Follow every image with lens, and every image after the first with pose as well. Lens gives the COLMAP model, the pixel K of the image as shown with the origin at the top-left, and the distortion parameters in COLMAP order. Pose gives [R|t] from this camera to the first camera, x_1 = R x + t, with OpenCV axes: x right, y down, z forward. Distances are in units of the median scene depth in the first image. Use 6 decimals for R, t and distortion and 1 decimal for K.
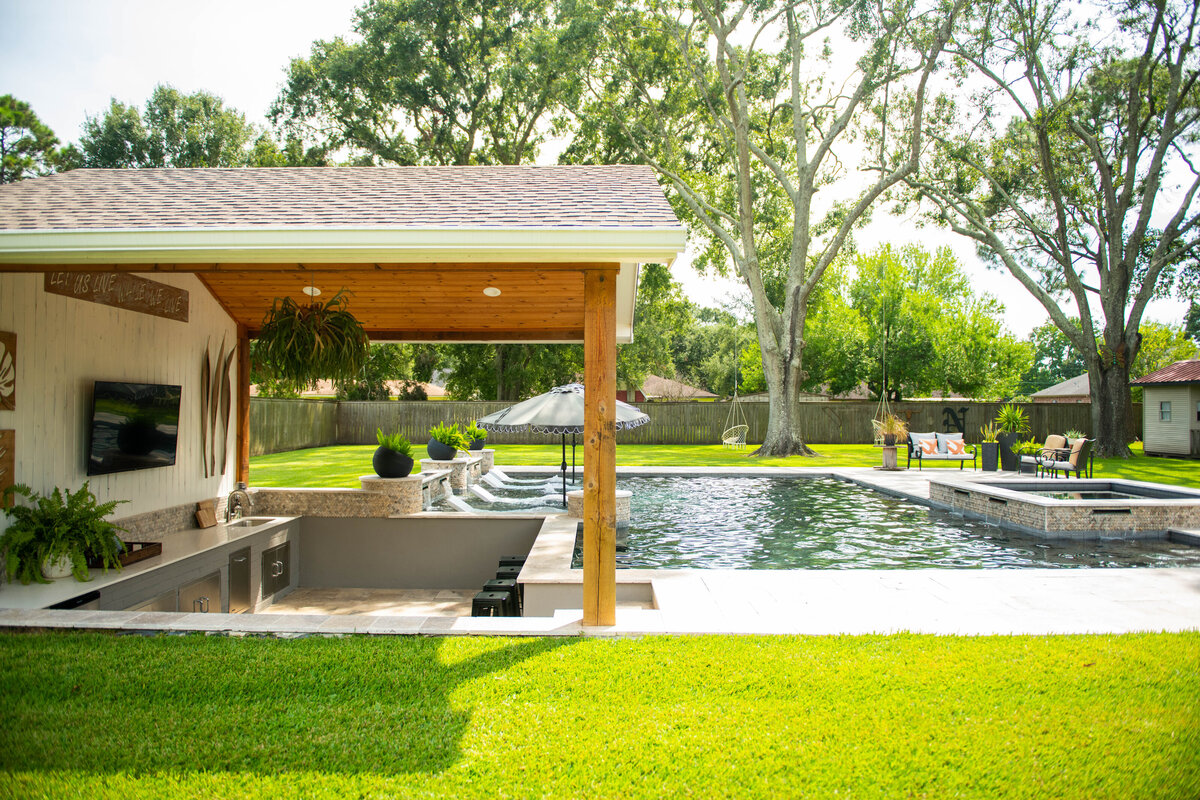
lens RADIAL K [[818.6, 0, 600.0], [0, 818.6, 400.0], [0, 0, 1]] dist [-0.052416, -0.000208]
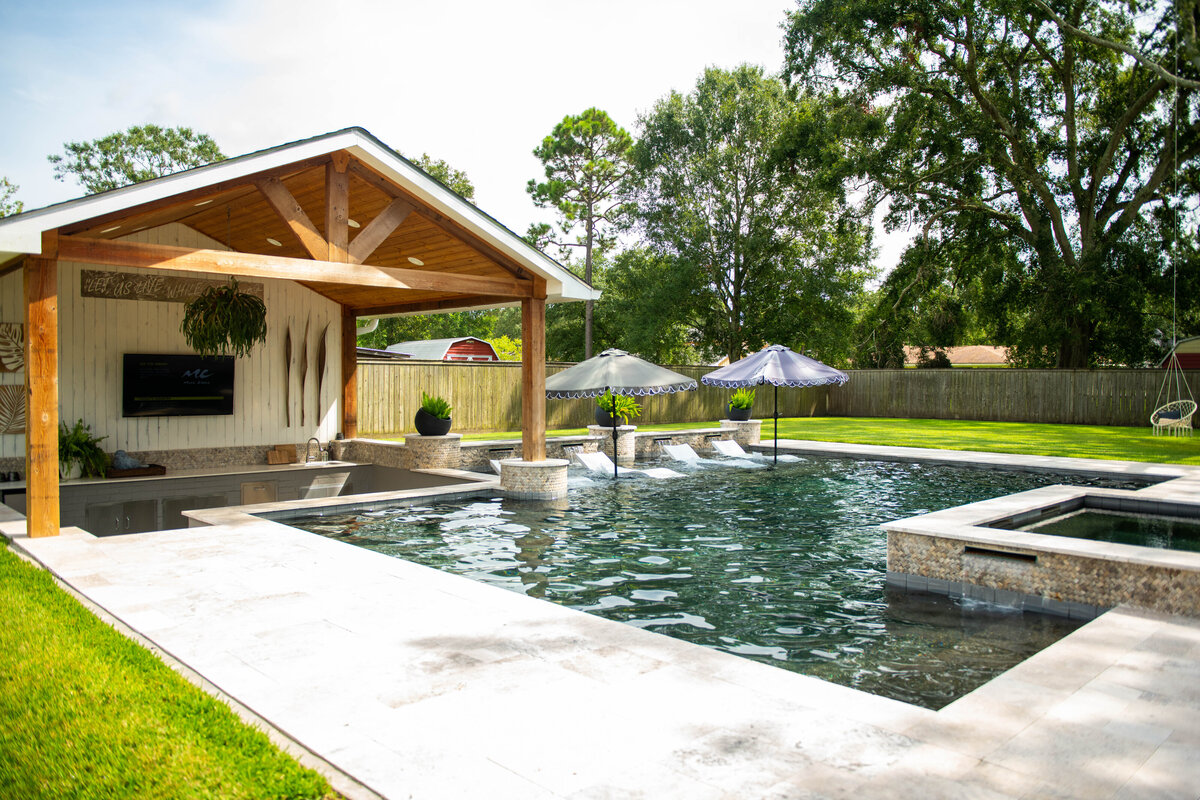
lens RADIAL K [[892.1, 0, 600.0], [0, 892.1, 400.0], [0, 0, 1]] dist [-0.029730, -0.004290]
pose [[0.692165, 0.018732, -0.721496, 0.217471], [0.005437, 0.999499, 0.031165, 0.002944], [0.721719, -0.025494, 0.691716, 0.093068]]
